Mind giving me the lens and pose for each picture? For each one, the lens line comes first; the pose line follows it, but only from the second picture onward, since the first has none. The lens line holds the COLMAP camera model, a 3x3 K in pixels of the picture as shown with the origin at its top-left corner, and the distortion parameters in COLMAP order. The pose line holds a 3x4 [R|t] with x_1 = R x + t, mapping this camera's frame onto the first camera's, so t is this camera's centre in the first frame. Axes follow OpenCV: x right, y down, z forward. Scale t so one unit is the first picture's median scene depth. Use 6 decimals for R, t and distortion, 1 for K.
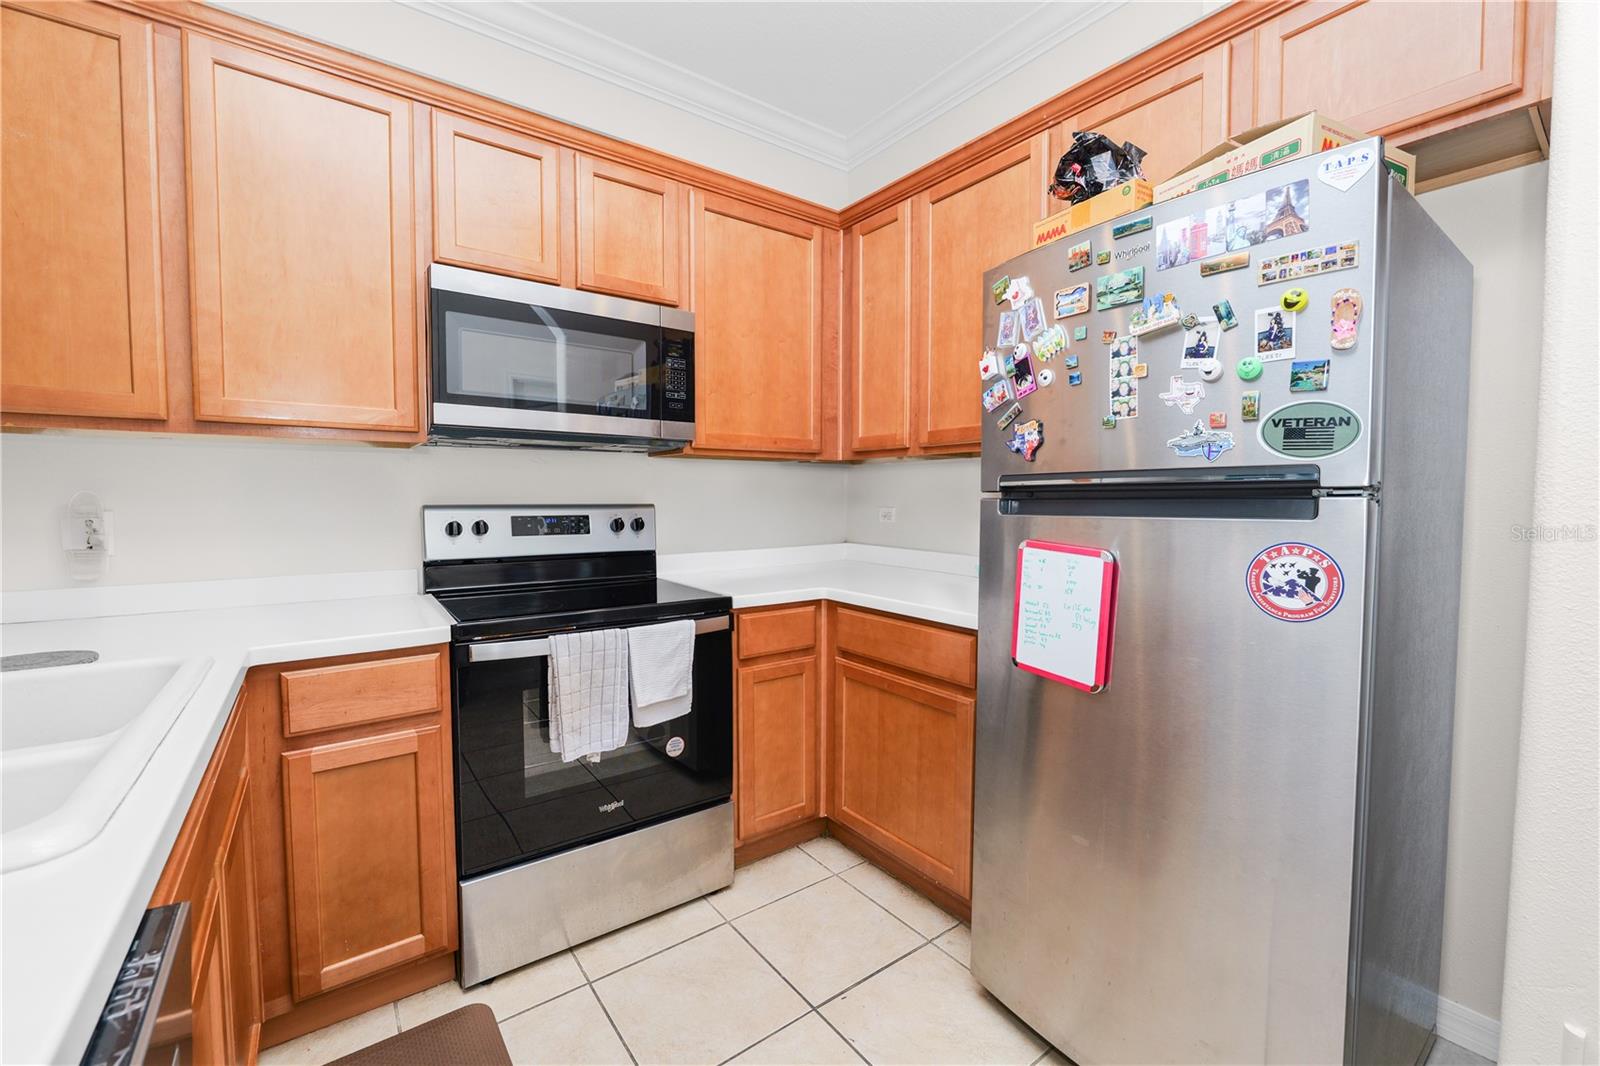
lens RADIAL K [[639.1, 0, 800.0], [0, 639.1, 533.0], [0, 0, 1]] dist [-0.009924, -0.000043]
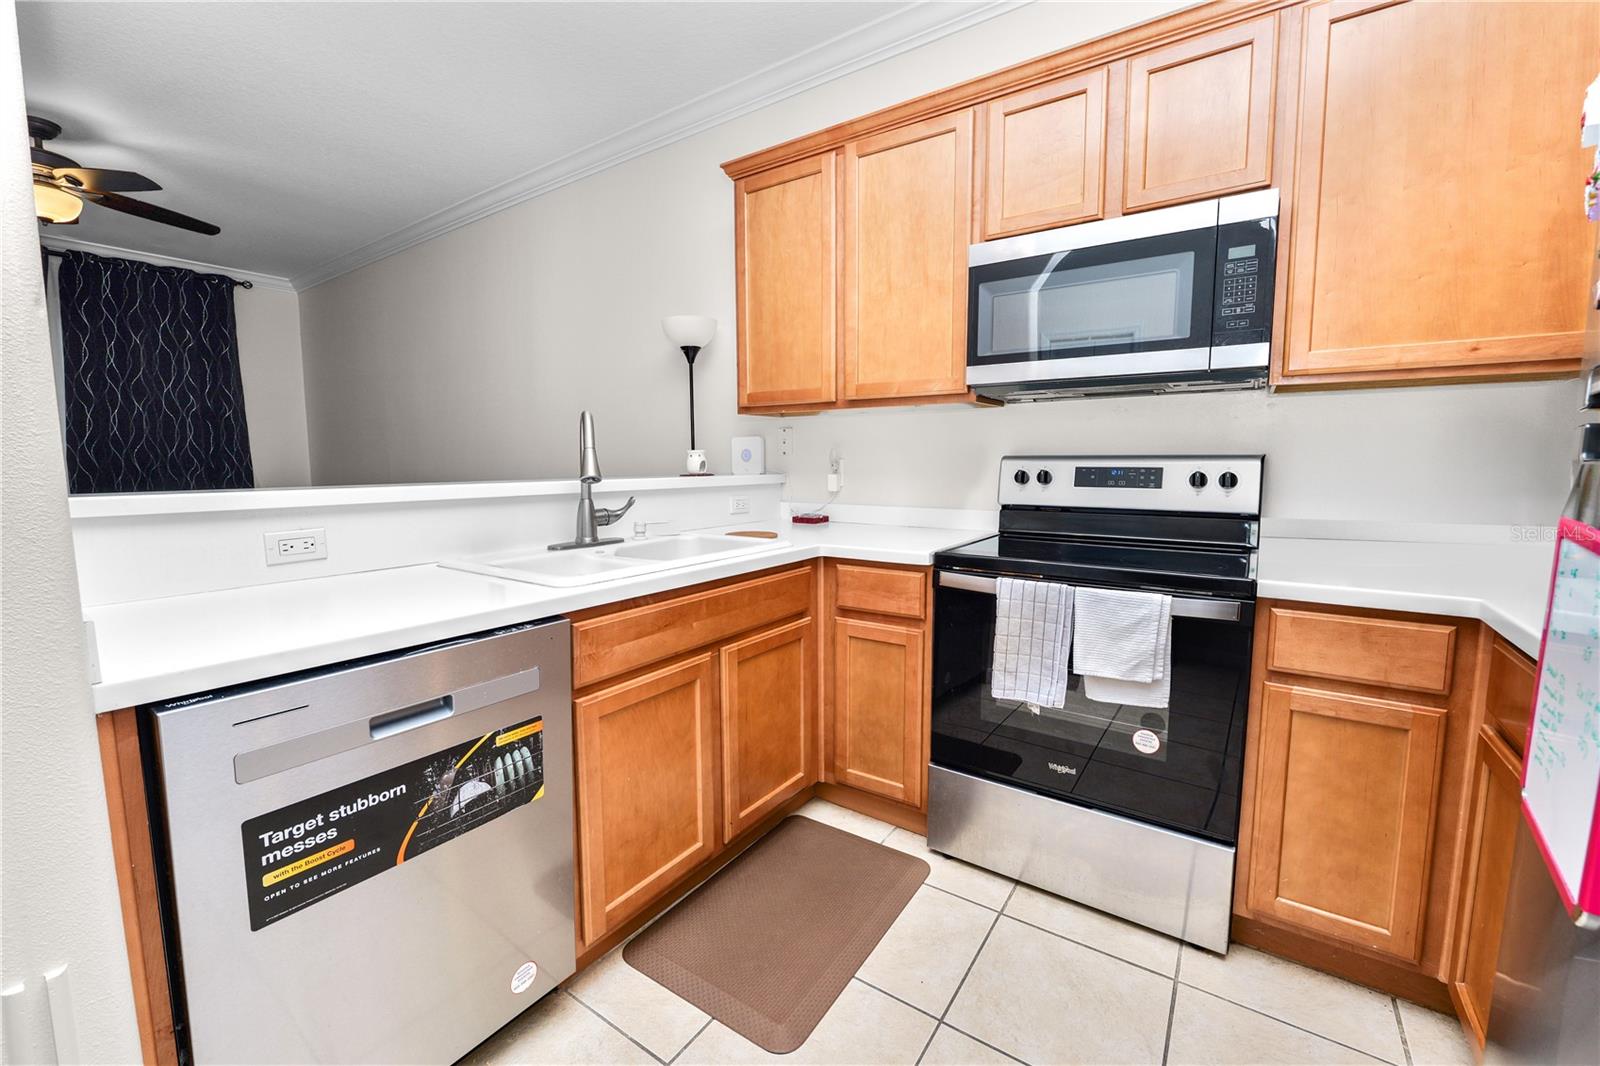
lens RADIAL K [[656.4, 0, 797.6], [0, 656.4, 529.9], [0, 0, 1]] dist [-0.009603, -0.000247]
pose [[0.325788, 0.100521, -0.940084, 0.435249], [-0.047269, 0.994820, 0.089993, 0.000550], [0.944260, 0.015118, 0.328852, 0.274778]]
